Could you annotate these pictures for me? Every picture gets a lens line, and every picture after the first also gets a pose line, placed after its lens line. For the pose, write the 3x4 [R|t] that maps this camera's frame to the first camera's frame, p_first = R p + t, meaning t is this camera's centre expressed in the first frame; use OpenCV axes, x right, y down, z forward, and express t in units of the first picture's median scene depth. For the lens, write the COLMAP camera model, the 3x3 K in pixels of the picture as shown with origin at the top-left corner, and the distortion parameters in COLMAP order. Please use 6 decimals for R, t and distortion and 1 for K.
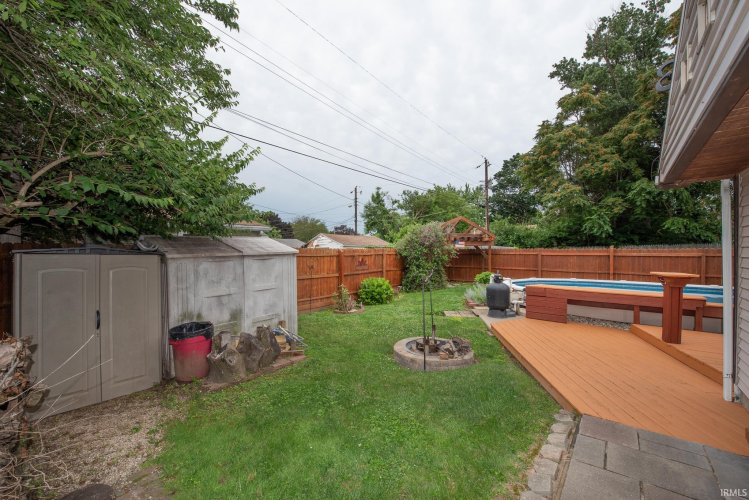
lens RADIAL K [[297.6, 0, 372.4], [0, 297.6, 253.5], [0, 0, 1]] dist [-0.020240, -0.000308]
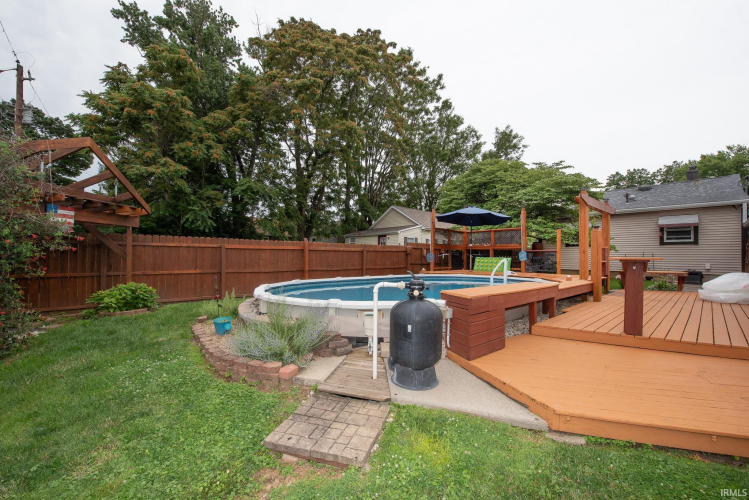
lens RADIAL K [[297.6, 0, 372.4], [0, 297.6, 253.5], [0, 0, 1]] dist [-0.020240, -0.000308]
pose [[0.165061, 0.004028, 0.986275, 0.000567], [0.007050, 0.999961, -0.005264, 0.014493], [-0.986258, 0.007822, 0.165026, 0.362589]]
